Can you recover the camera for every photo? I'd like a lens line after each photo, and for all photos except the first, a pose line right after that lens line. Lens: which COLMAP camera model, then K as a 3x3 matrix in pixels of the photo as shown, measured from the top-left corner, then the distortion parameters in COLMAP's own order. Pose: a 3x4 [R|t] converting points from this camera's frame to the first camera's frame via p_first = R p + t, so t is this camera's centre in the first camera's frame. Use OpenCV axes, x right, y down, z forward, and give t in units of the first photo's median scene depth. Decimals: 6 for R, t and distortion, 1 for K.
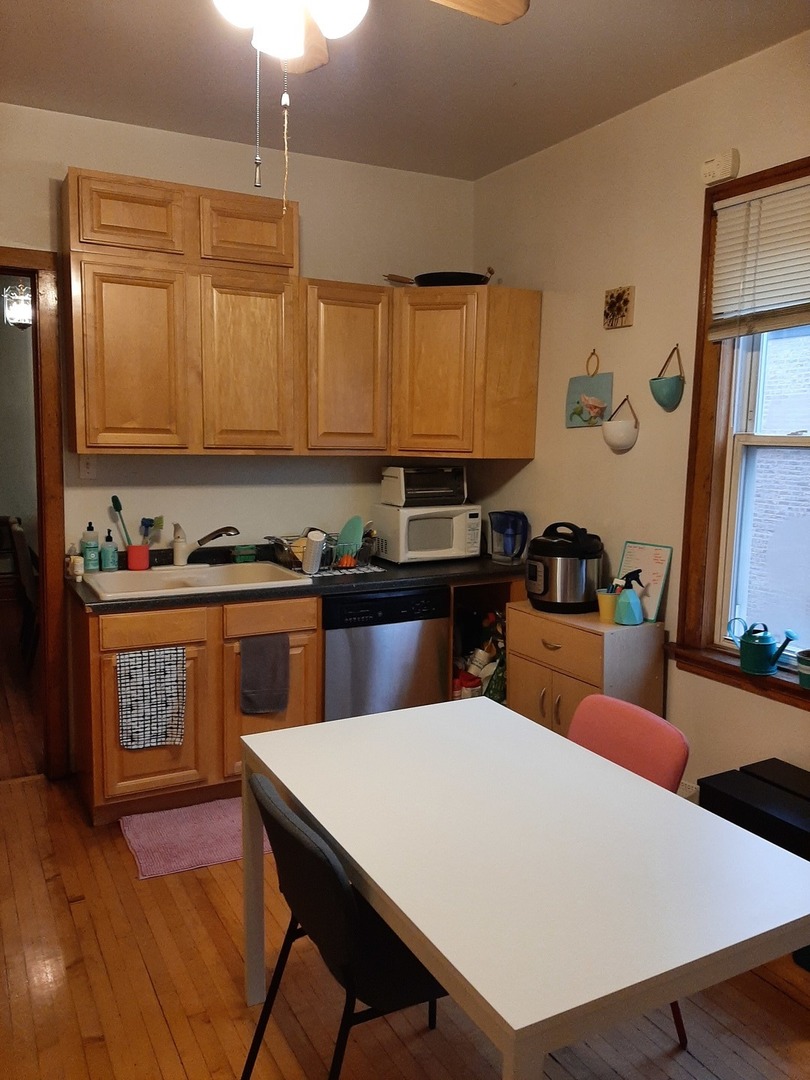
lens RADIAL K [[842.8, 0, 406.0], [0, 842.8, 545.4], [0, 0, 1]] dist [0.094585, -0.018592]
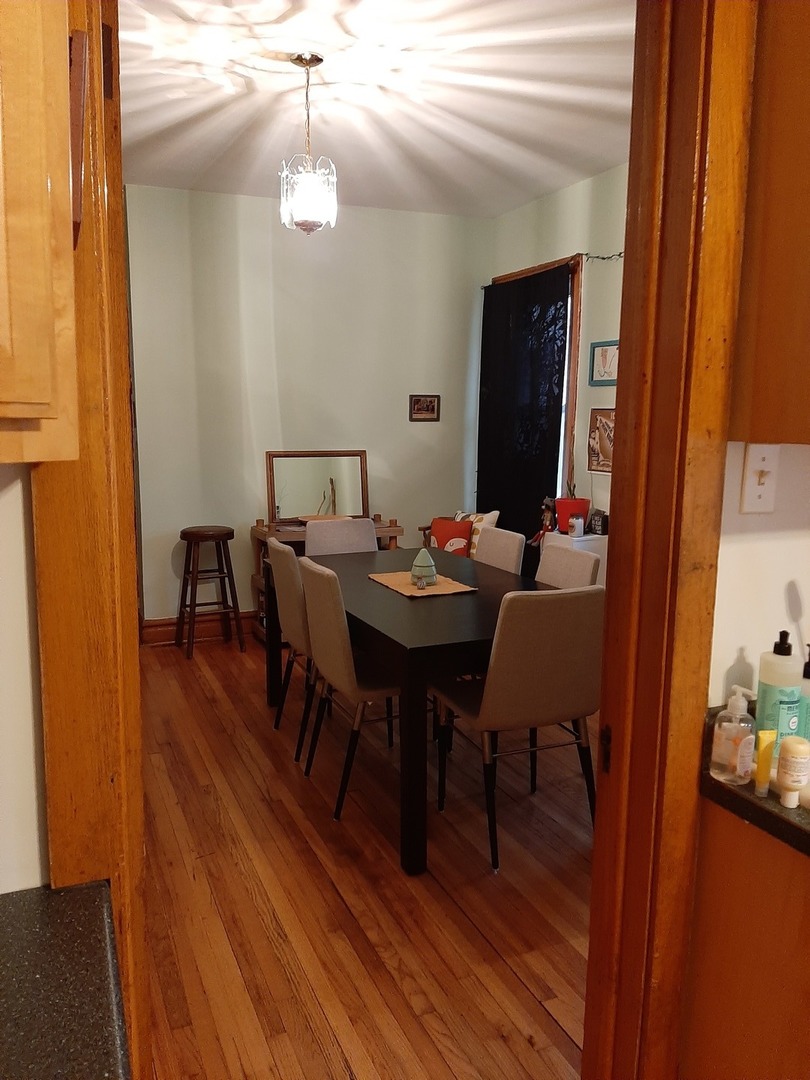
lens RADIAL K [[842.8, 0, 394.5], [0, 842.8, 540.5], [0, 0, 1]] dist [0.094585, -0.018592]
pose [[0.996167, 0.007593, -0.087138, -0.502562], [-0.005672, 0.999736, 0.022278, -0.073274], [0.087284, -0.021699, 0.995947, 0.615146]]
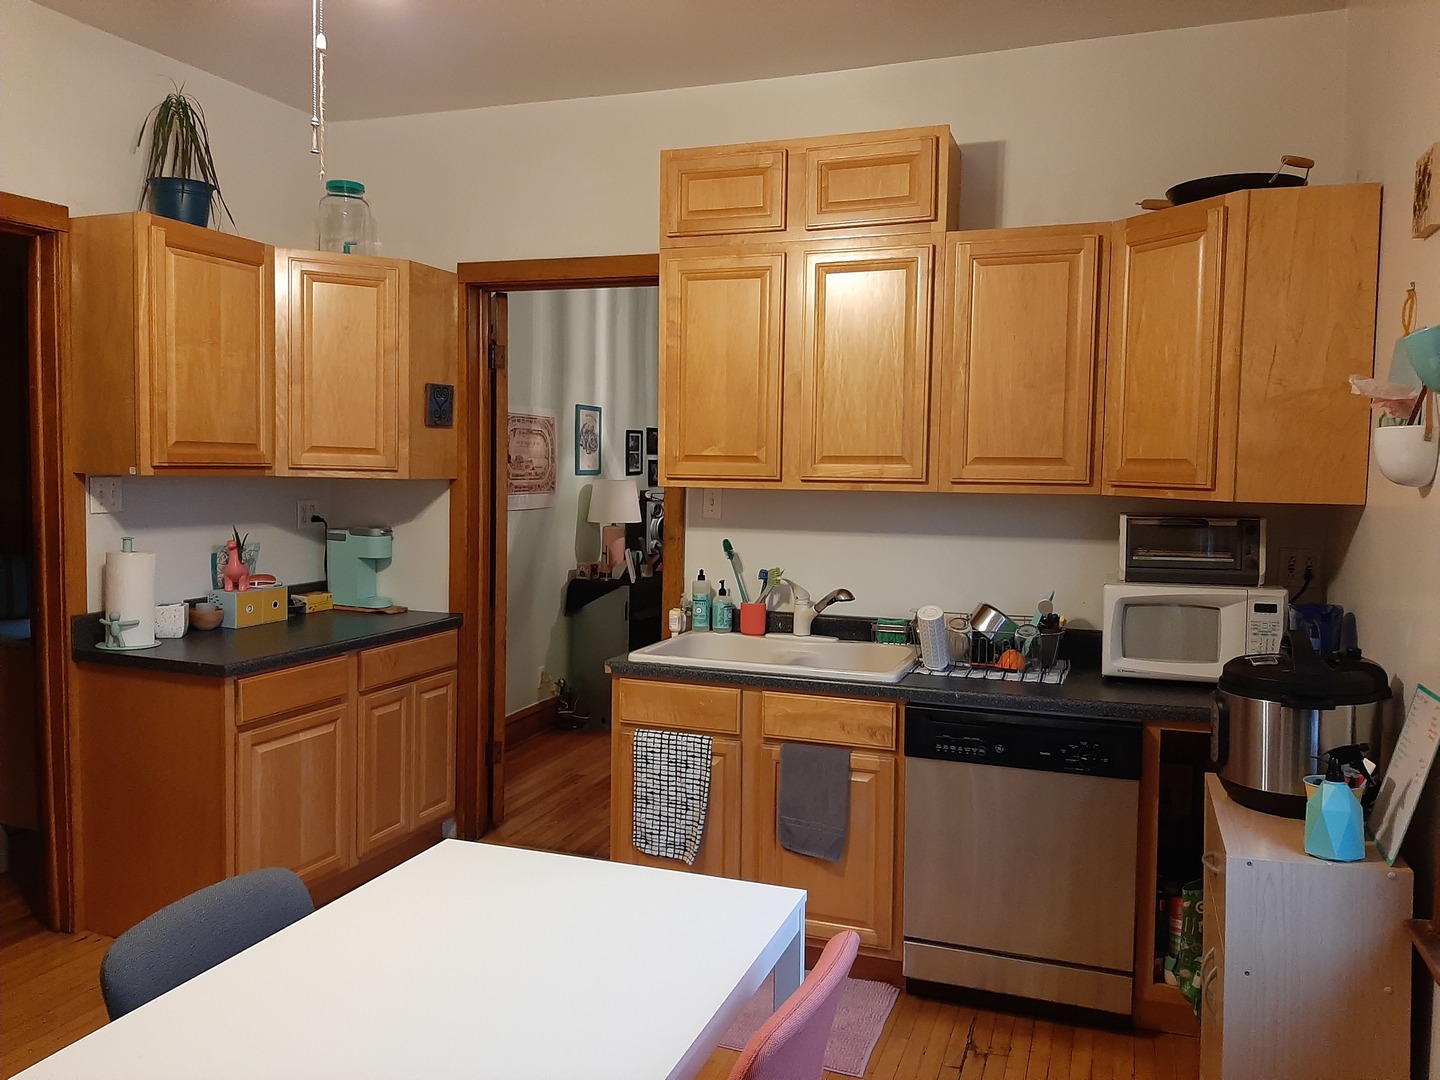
lens RADIAL K [[1123.7, 0, 718.6], [0, 1123.7, 530.1], [0, 0, 1]] dist [0.094585, -0.018592]
pose [[0.661827, 0.037768, -0.748705, 0.452472], [-0.099552, 0.994313, -0.037843, -0.025601], [0.743017, 0.099580, 0.661823, 0.286710]]
